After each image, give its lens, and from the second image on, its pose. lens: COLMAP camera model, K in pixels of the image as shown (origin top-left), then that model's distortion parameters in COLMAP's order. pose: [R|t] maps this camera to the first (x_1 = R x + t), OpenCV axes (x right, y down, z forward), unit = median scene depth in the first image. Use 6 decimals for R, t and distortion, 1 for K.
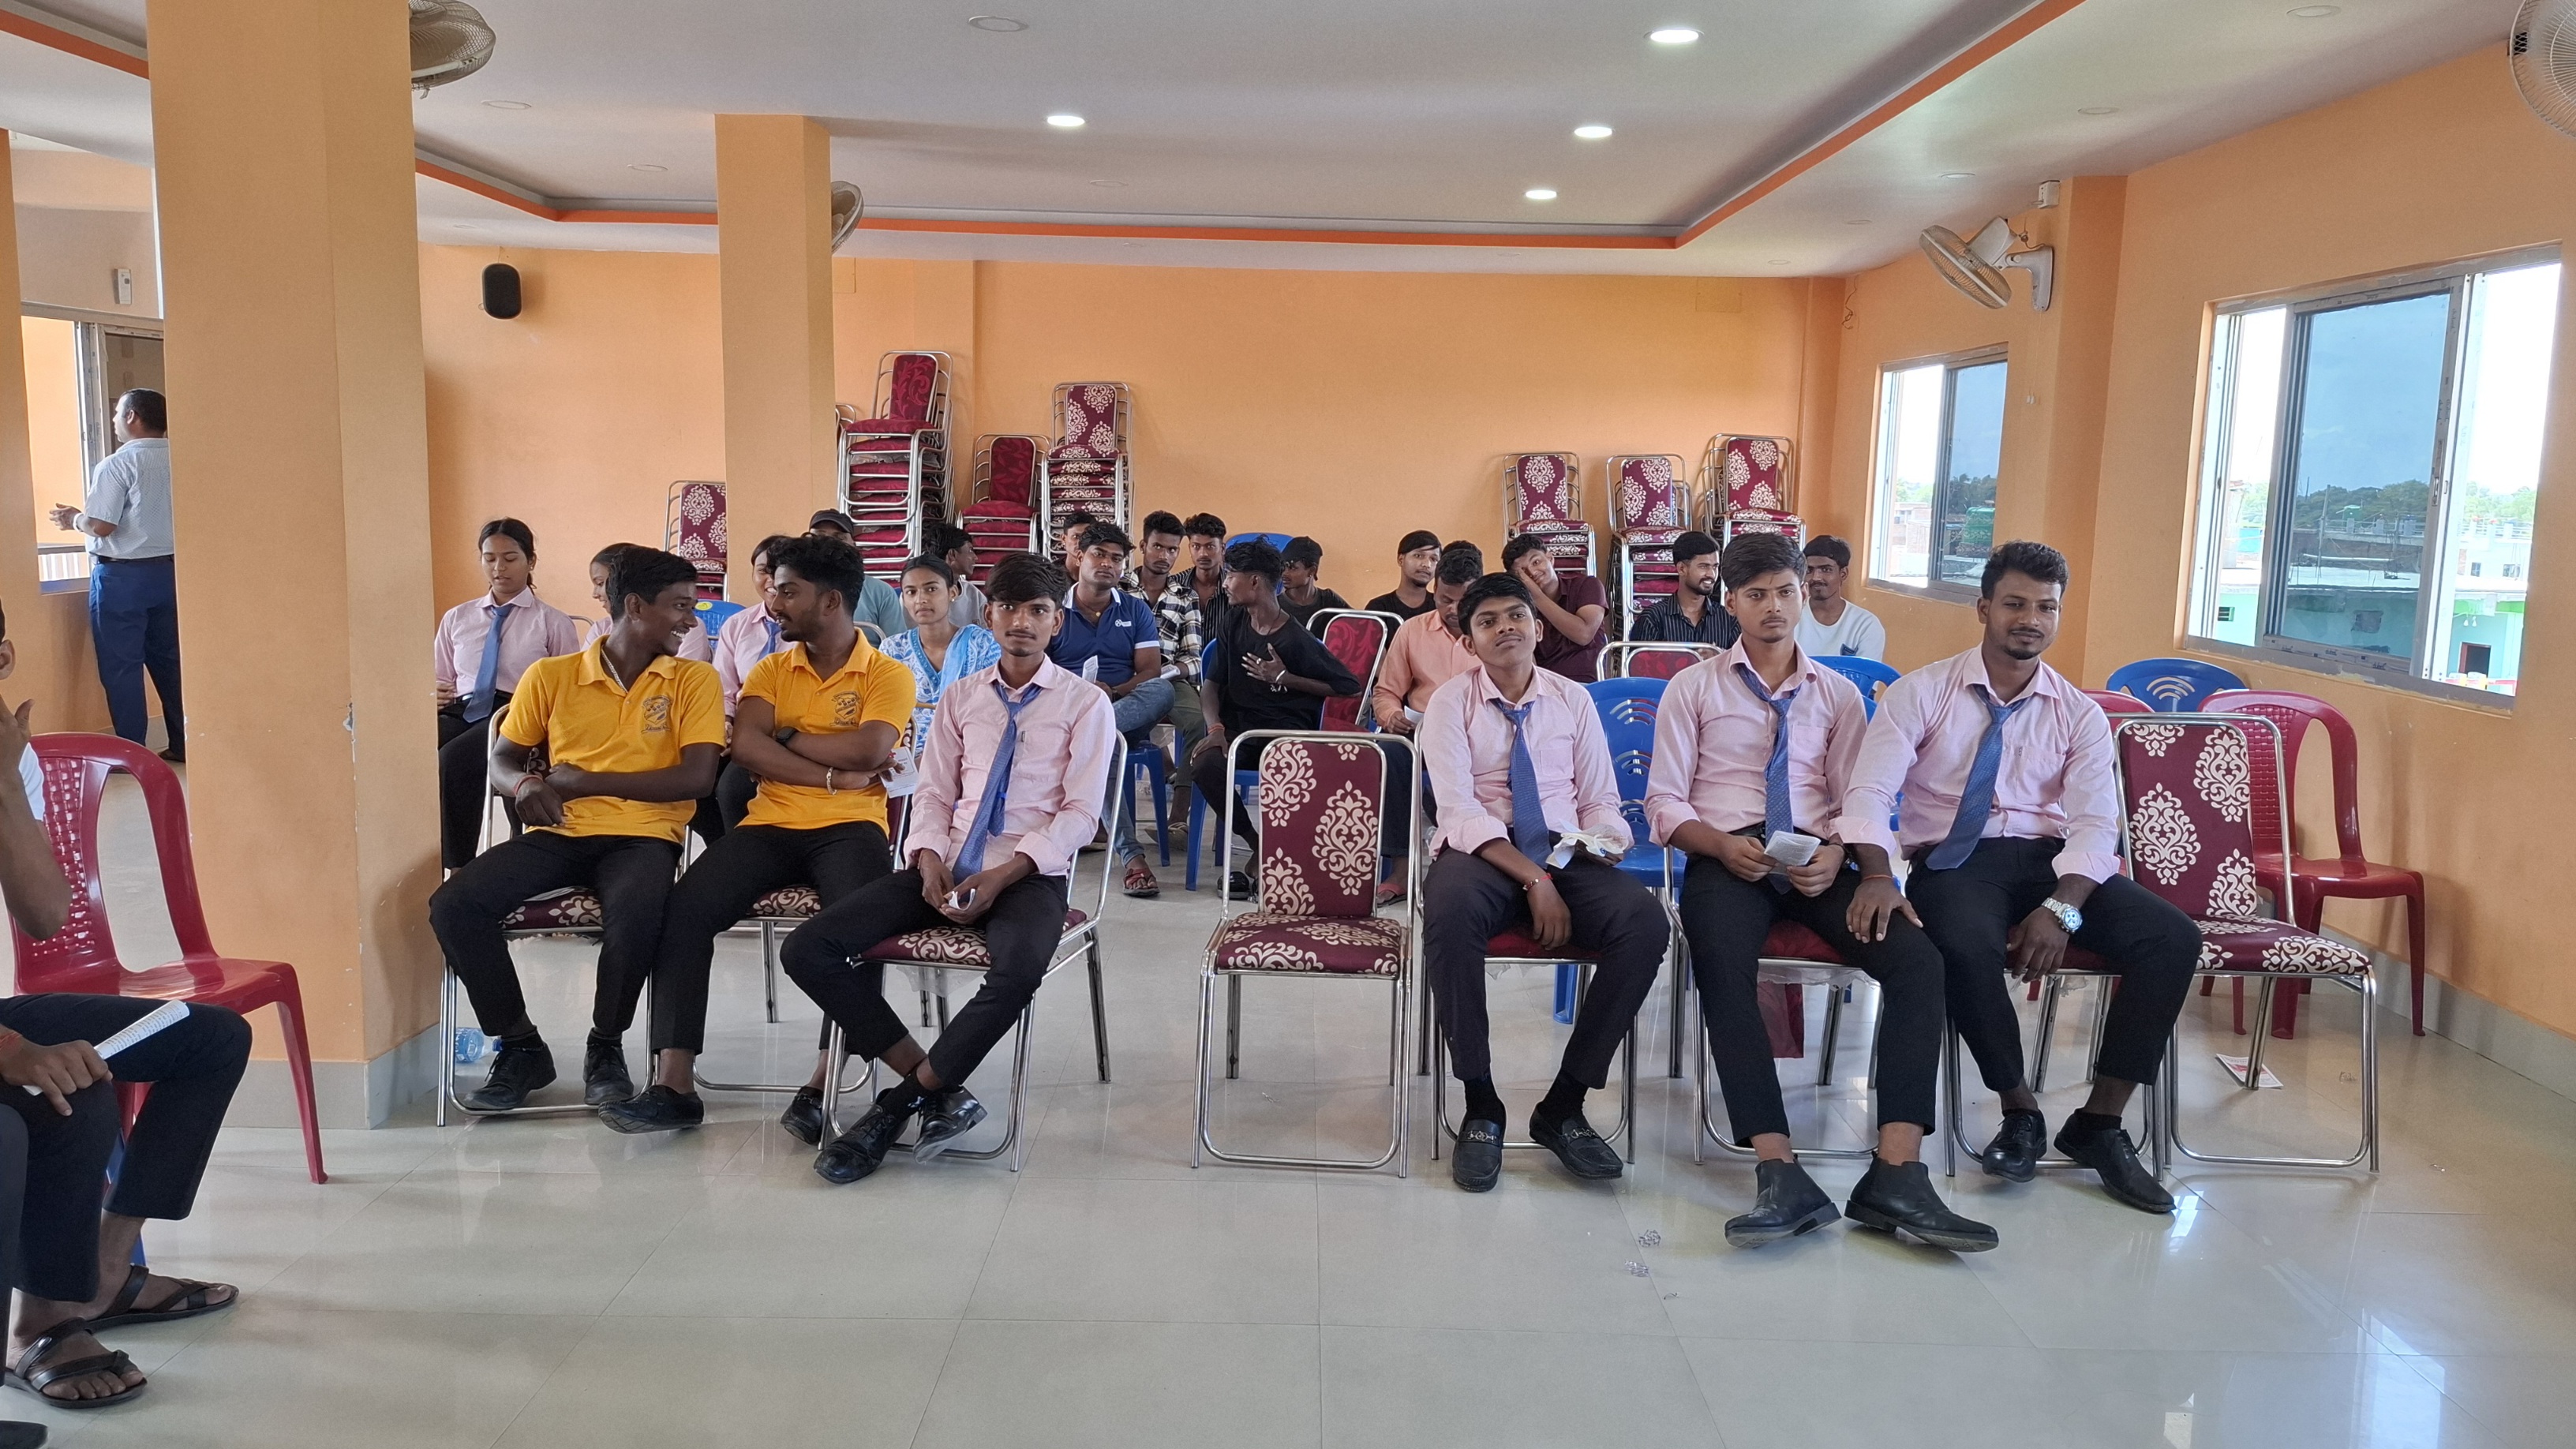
lens RADIAL K [[1803.8, 0, 1288.0], [0, 1803.8, 718.0], [0, 0, 1]] dist [0.119255, -0.215470]
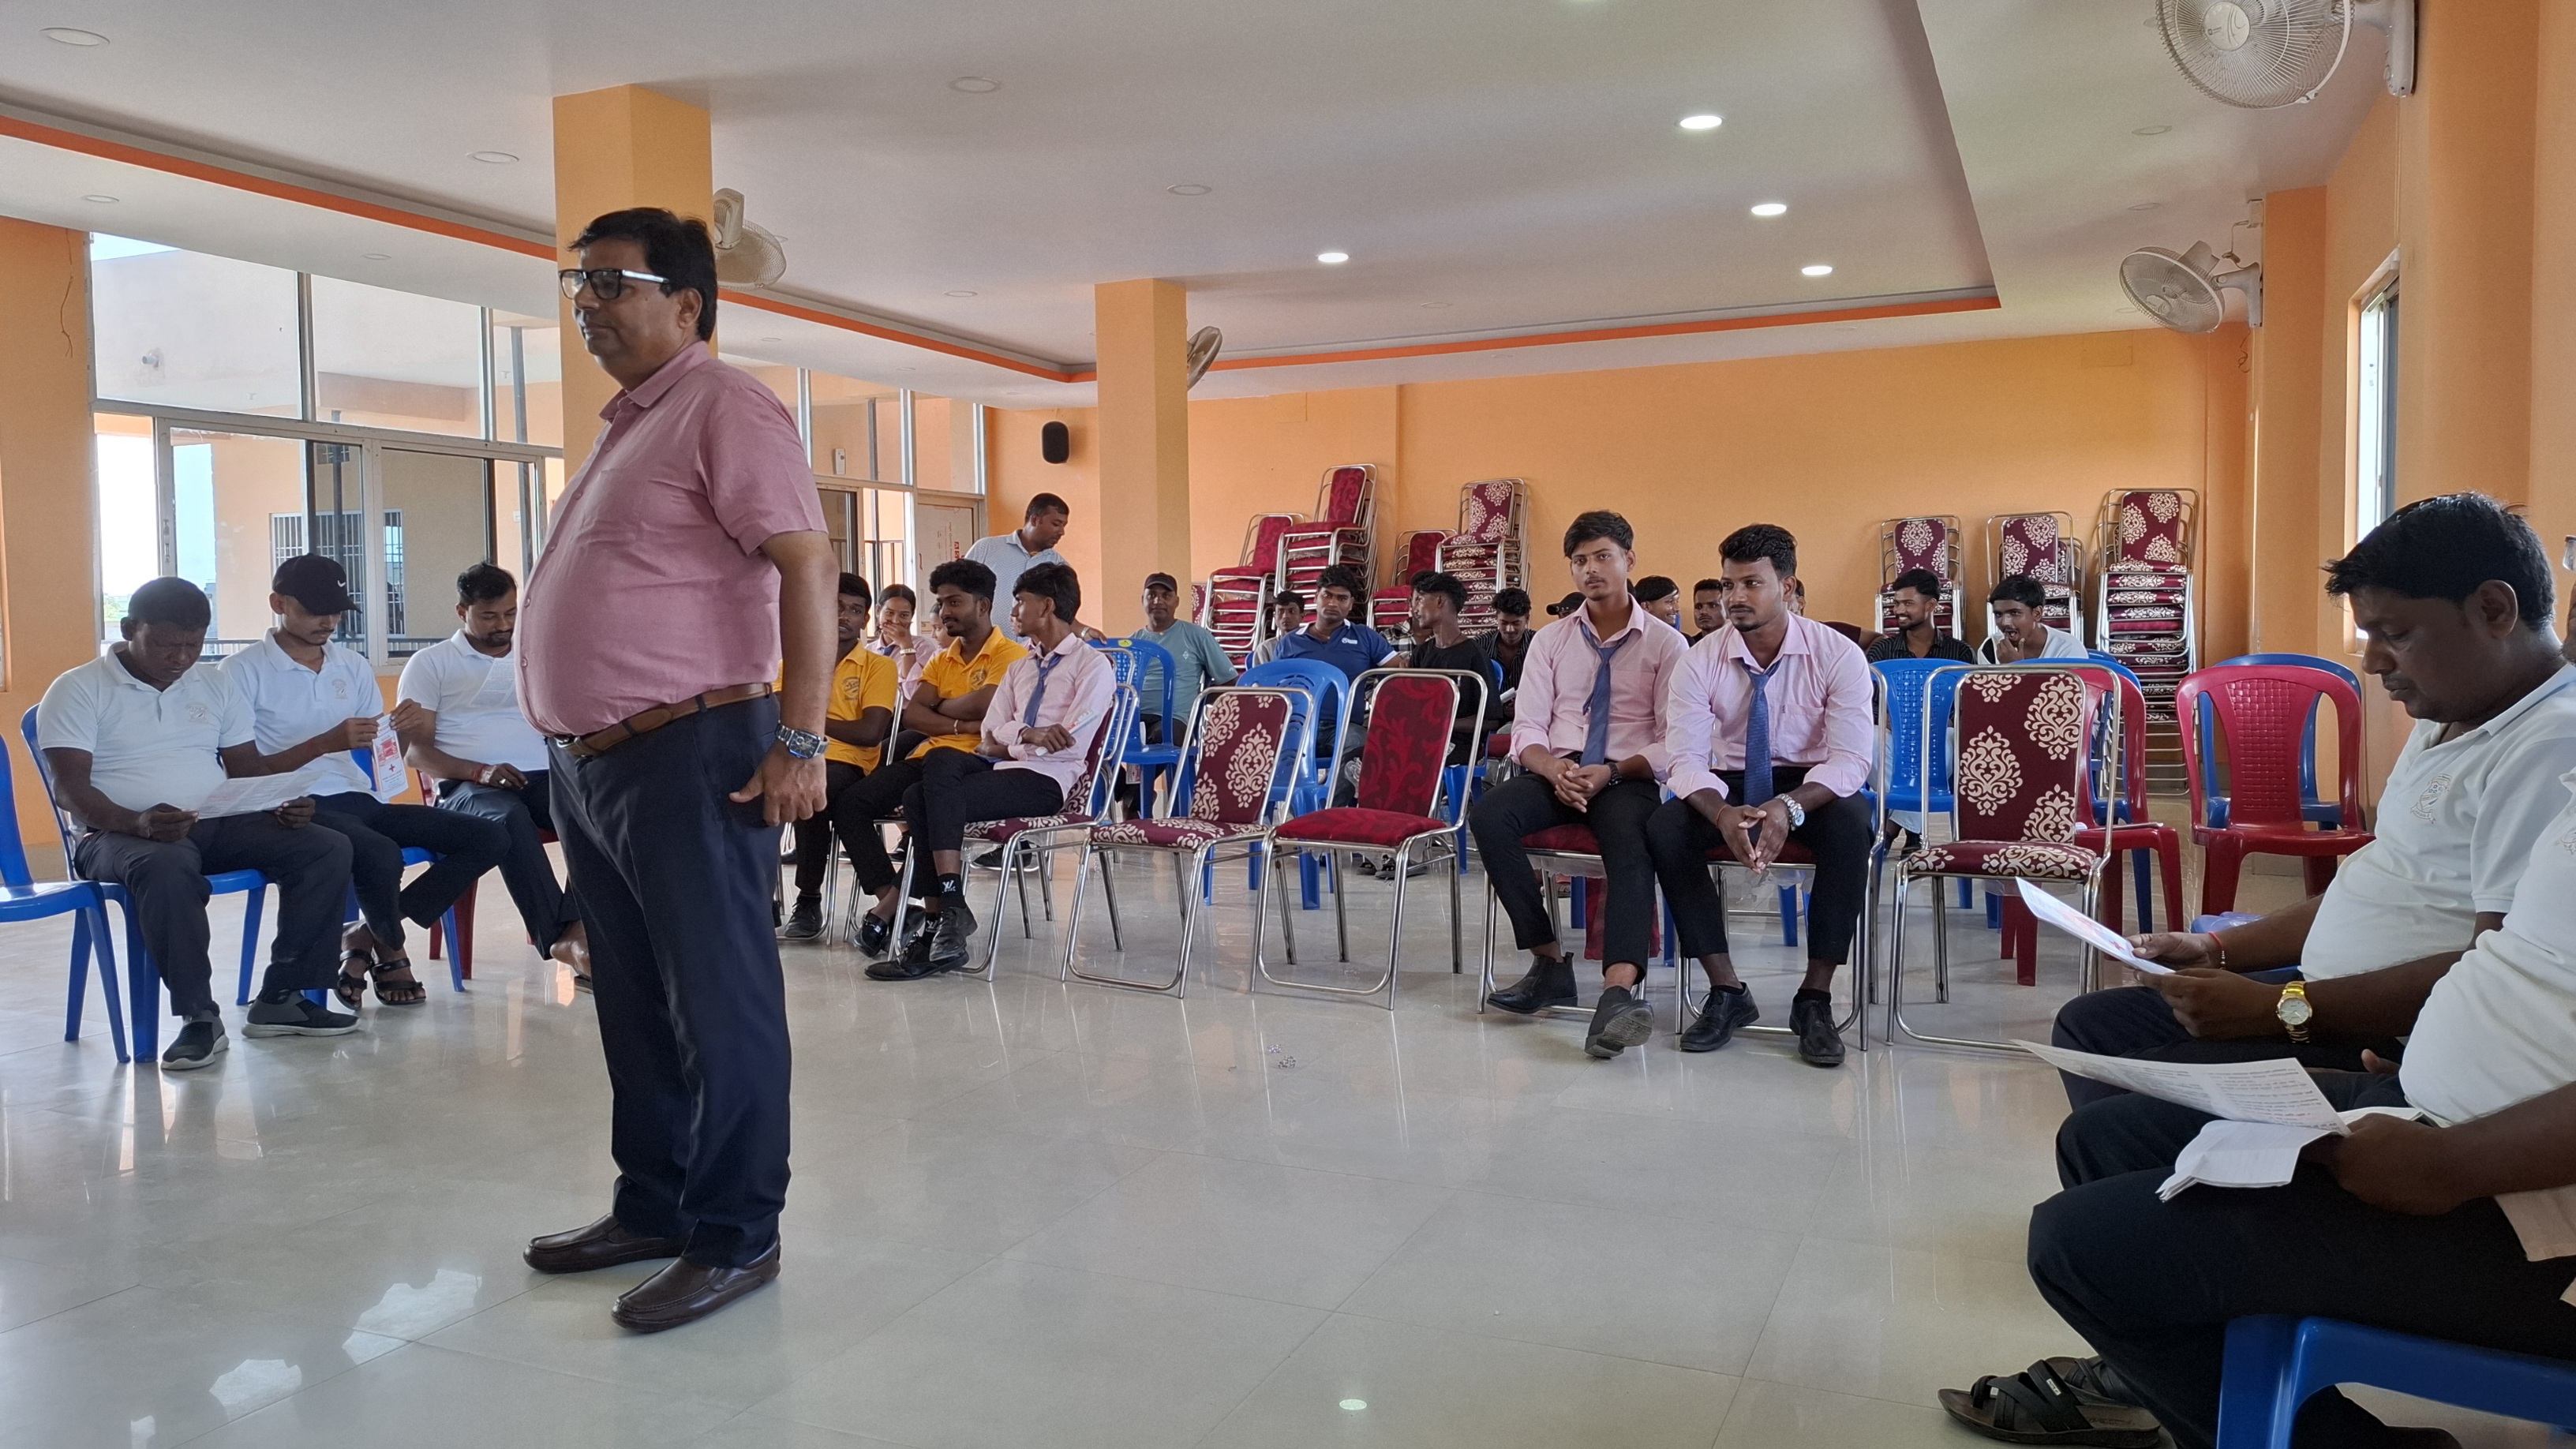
lens RADIAL K [[1803.8, 0, 1288.0], [0, 1803.8, 718.0], [0, 0, 1]] dist [0.119255, -0.215470]
pose [[0.911063, -0.011790, -0.412100, 0.251479], [-0.022656, 0.996649, -0.078600, 0.058524], [0.411645, 0.080946, 0.907742, -0.077012]]
